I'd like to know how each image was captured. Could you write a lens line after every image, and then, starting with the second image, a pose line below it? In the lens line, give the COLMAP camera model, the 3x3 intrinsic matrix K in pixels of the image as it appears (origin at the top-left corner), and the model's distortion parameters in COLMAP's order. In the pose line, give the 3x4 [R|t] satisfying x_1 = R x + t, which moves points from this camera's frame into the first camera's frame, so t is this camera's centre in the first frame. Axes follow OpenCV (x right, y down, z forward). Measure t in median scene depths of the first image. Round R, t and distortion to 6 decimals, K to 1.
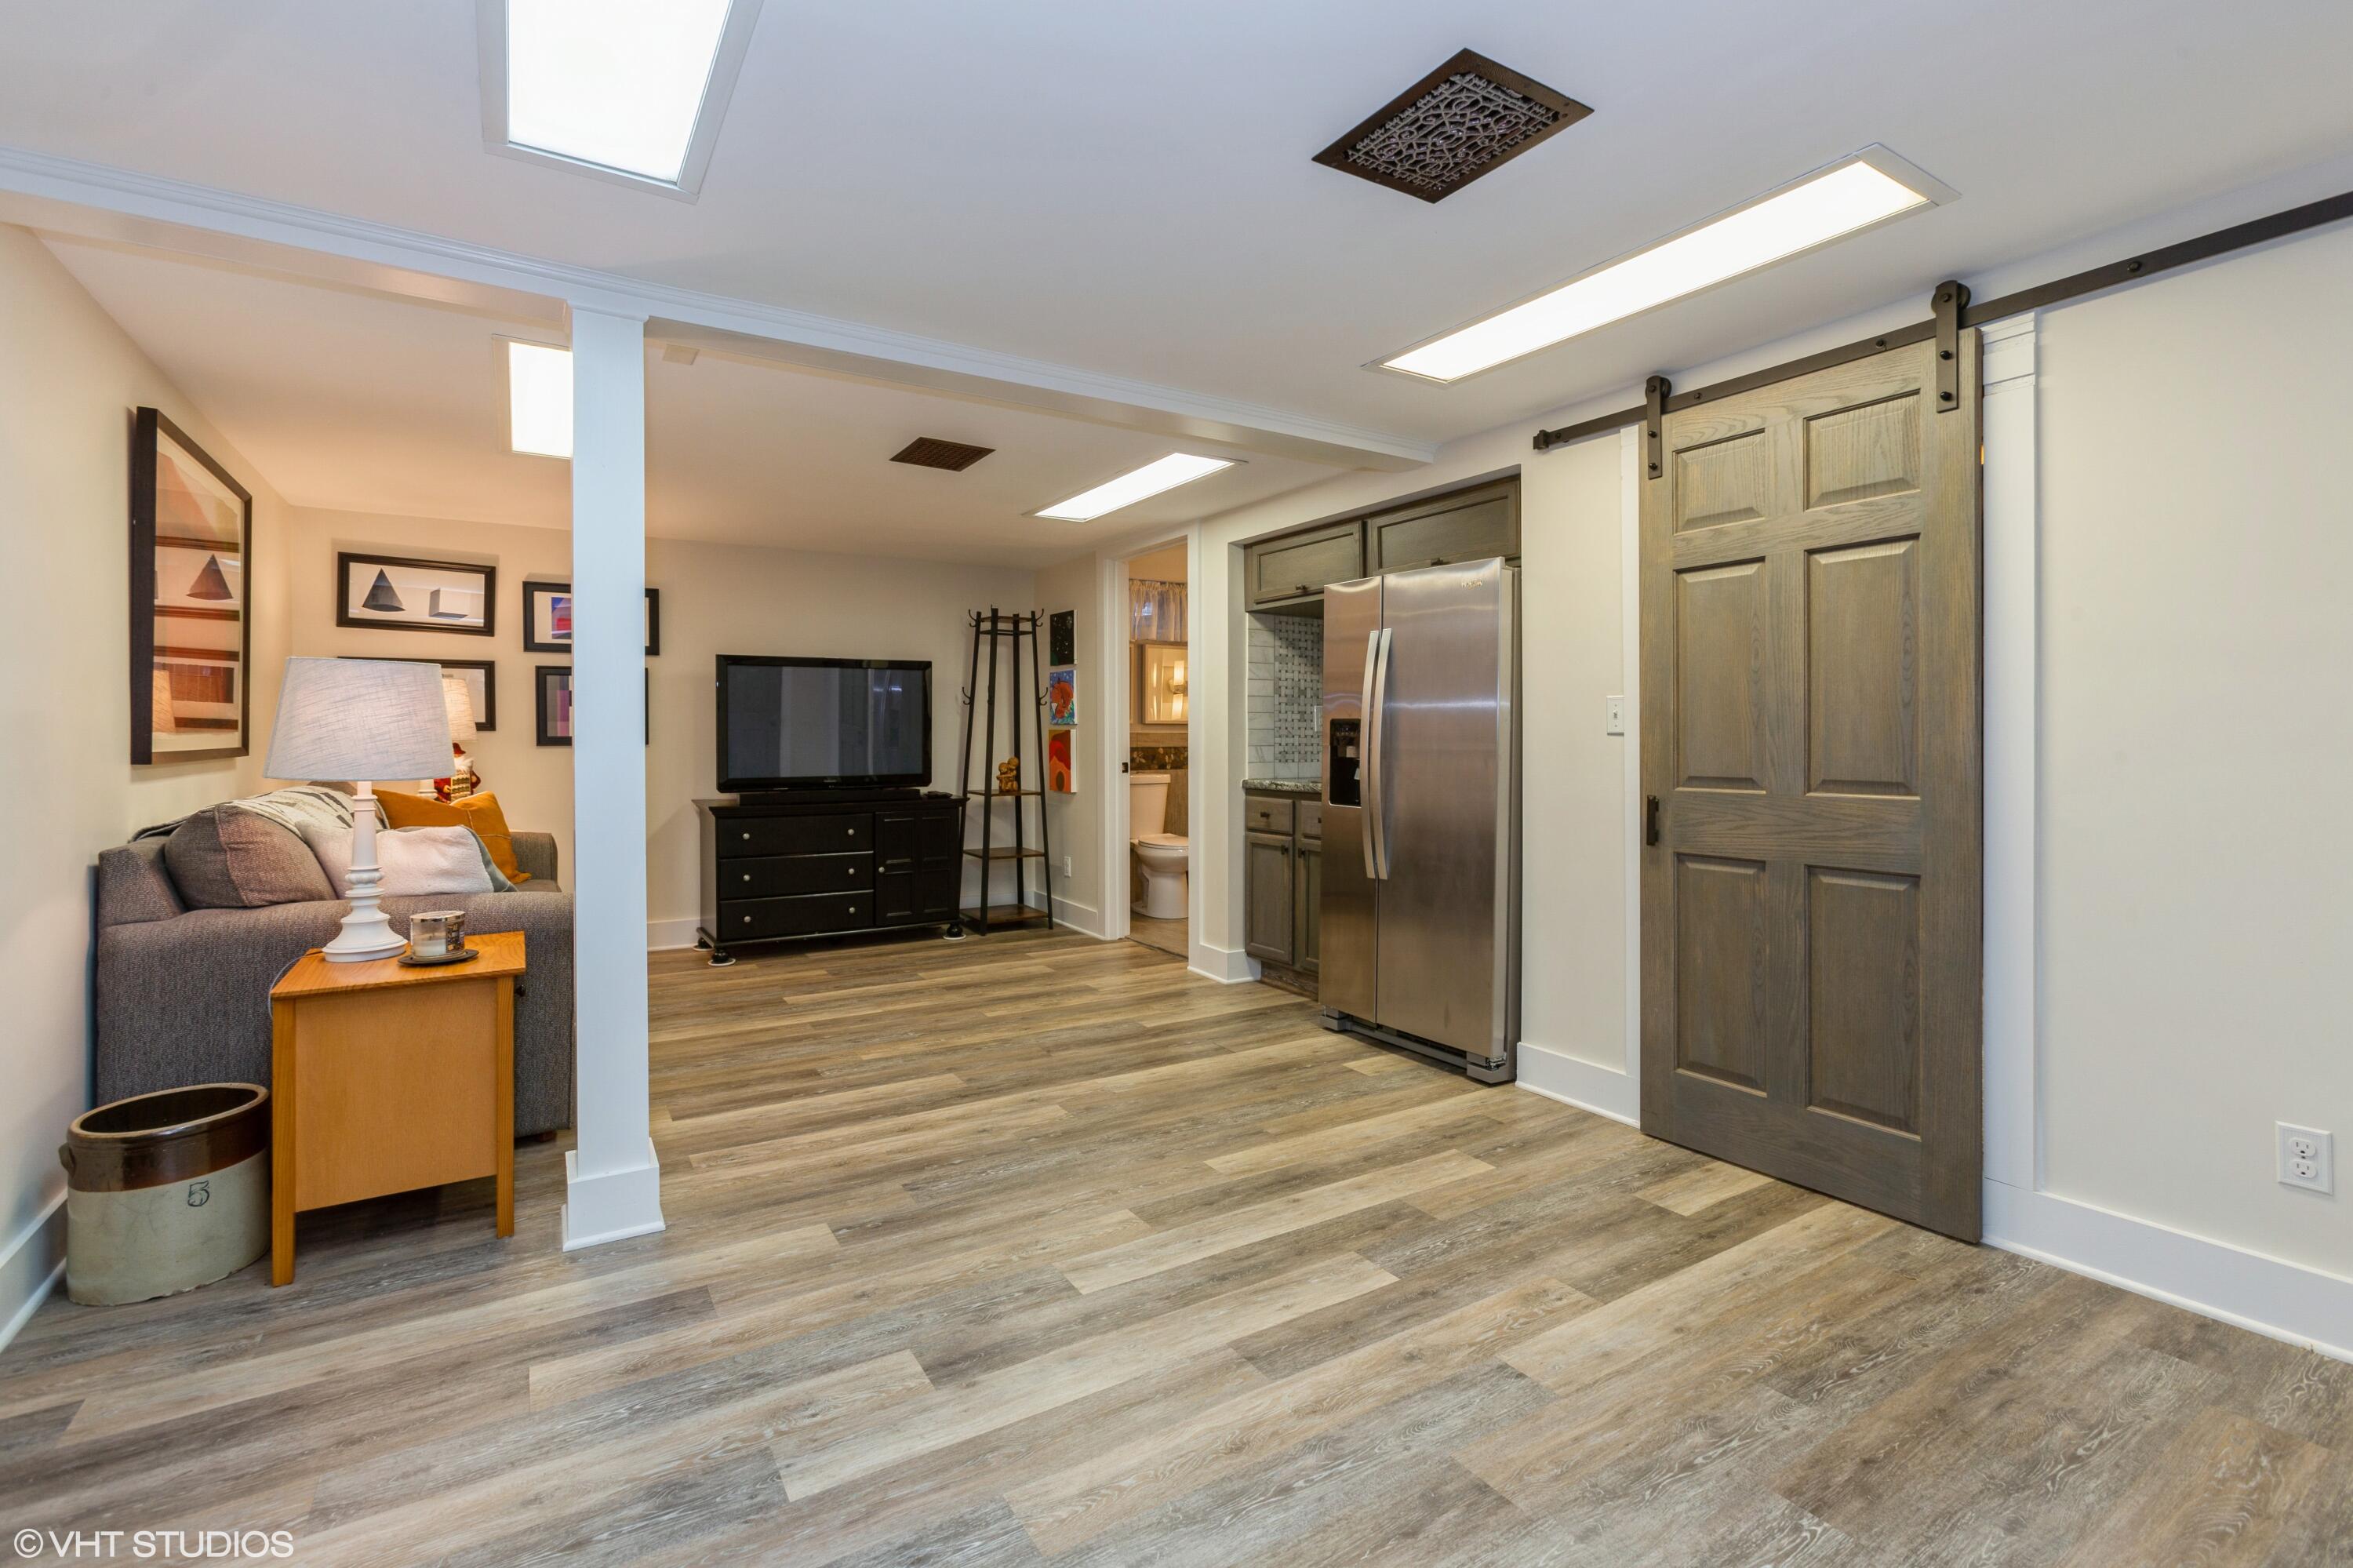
lens RADIAL K [[1060.7, 0, 1182.4], [0, 1060.7, 739.4], [0, 0, 1]] dist [-0.007473, 0.005888]
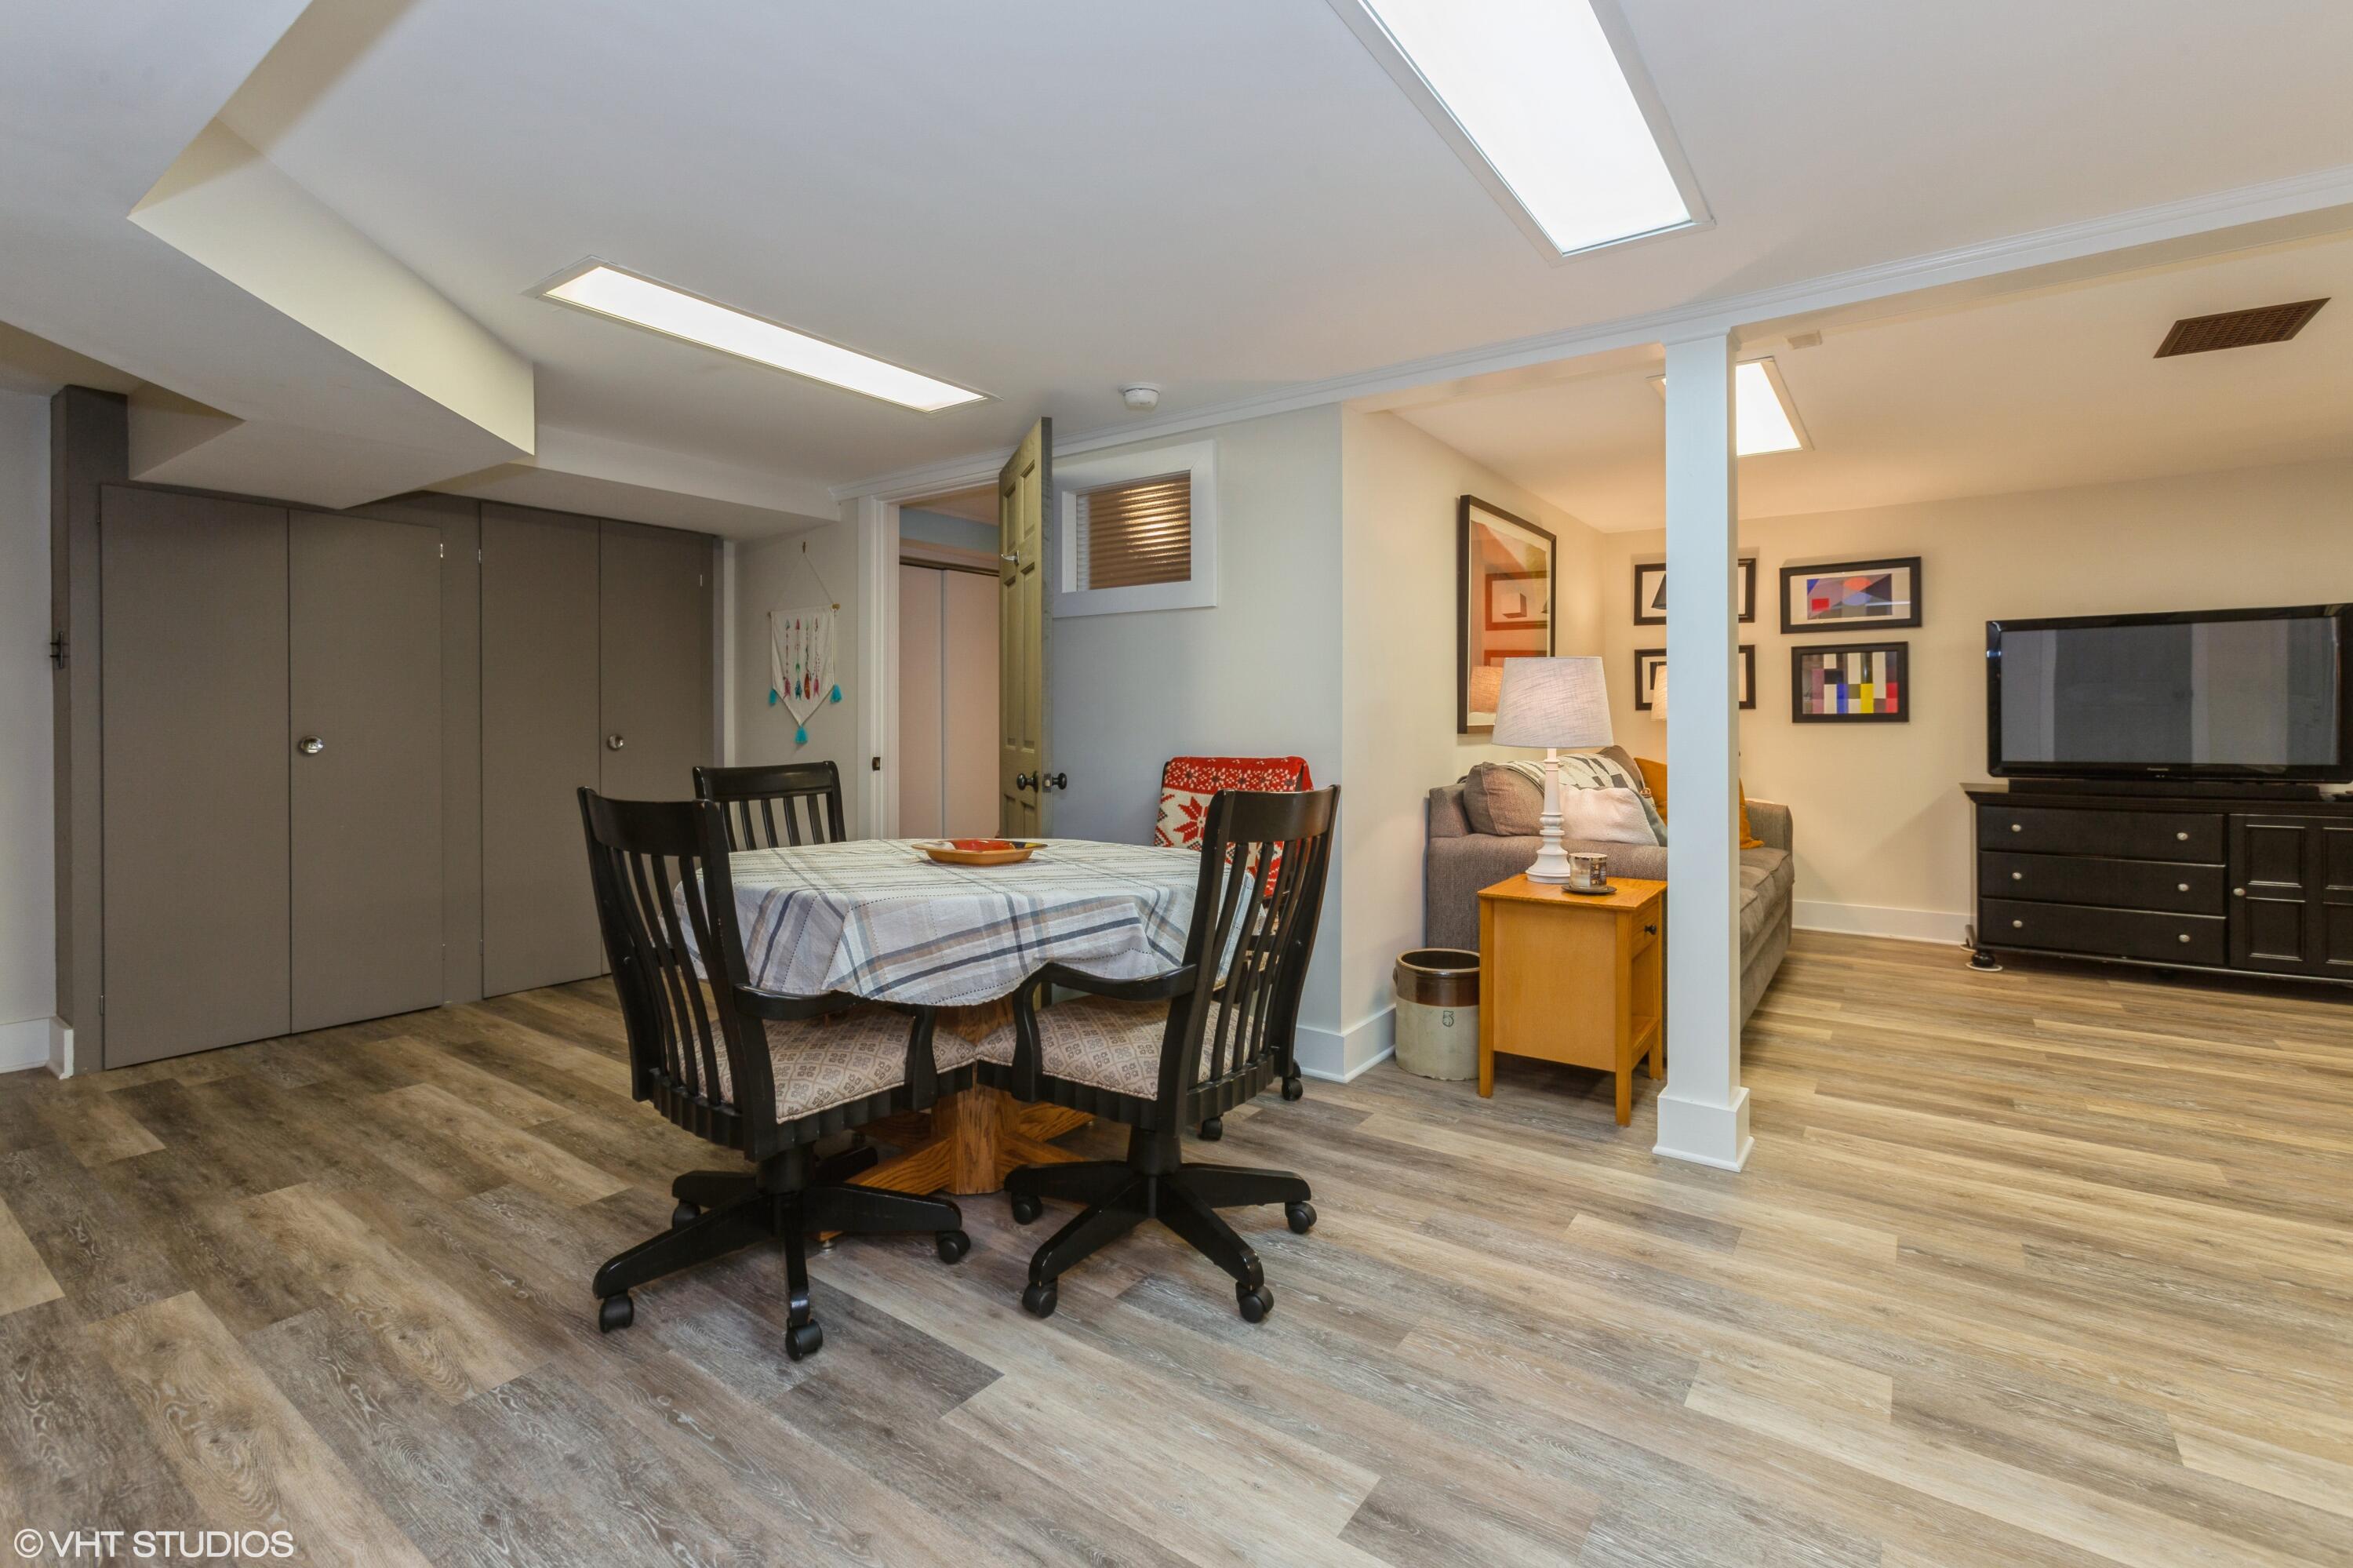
lens RADIAL K [[1060.7, 0, 1157.5], [0, 1060.7, 715.3], [0, 0, 1]] dist [-0.007473, 0.005888]
pose [[0.372165, -0.001379, -0.928165, 0.301515], [0.000522, 0.999999, -0.001277, -0.000965], [0.928166, -0.000009, 0.372166, 0.050384]]
